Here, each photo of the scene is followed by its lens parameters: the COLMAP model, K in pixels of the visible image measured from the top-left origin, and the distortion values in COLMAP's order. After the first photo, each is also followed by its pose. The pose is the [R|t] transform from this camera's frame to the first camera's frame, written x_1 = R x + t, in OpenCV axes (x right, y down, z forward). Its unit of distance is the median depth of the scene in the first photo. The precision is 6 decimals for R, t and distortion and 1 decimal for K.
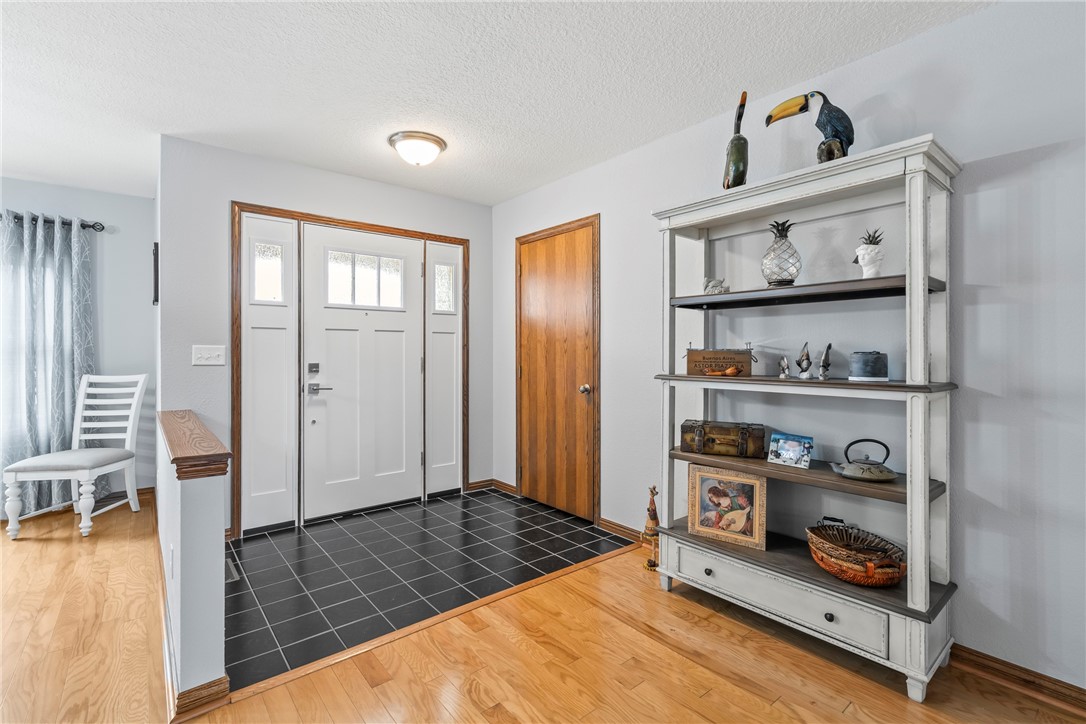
lens RADIAL K [[491.9, 0, 538.0], [0, 491.9, 352.8], [0, 0, 1]] dist [-0.002937, 0.000077]
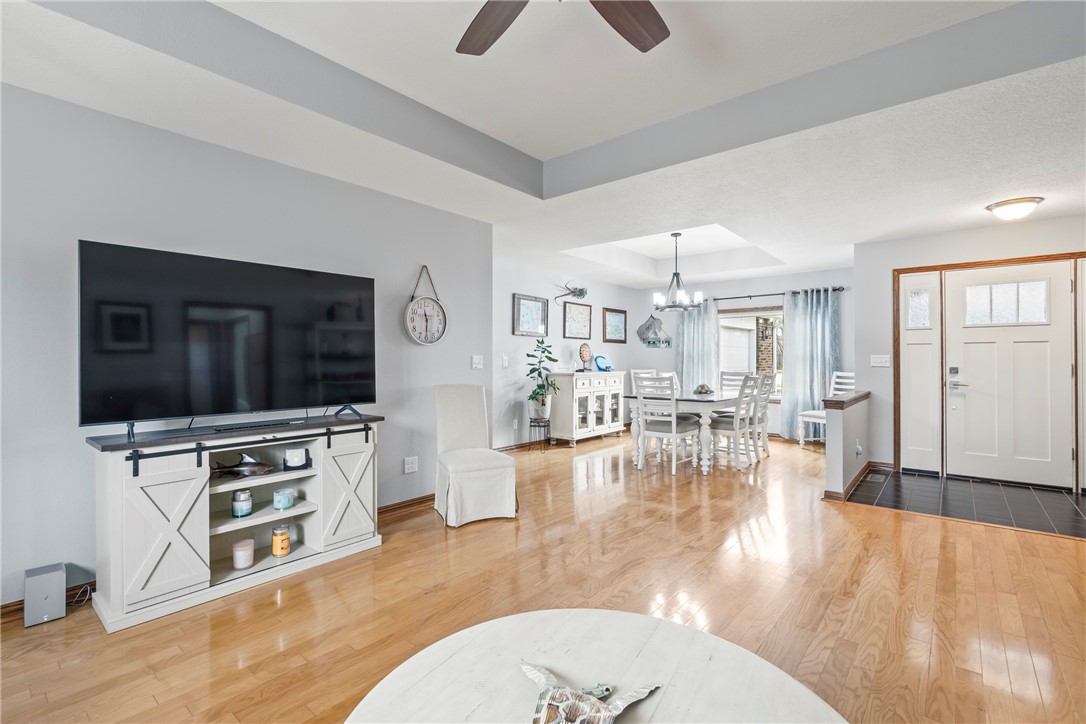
lens RADIAL K [[491.9, 0, 538.0], [0, 491.9, 352.8], [0, 0, 1]] dist [-0.002937, 0.000077]
pose [[0.185723, -0.011767, -0.982532, 0.708769], [0.001553, 0.999931, -0.011682, -0.005179], [0.982601, 0.000644, 0.185728, -0.450335]]
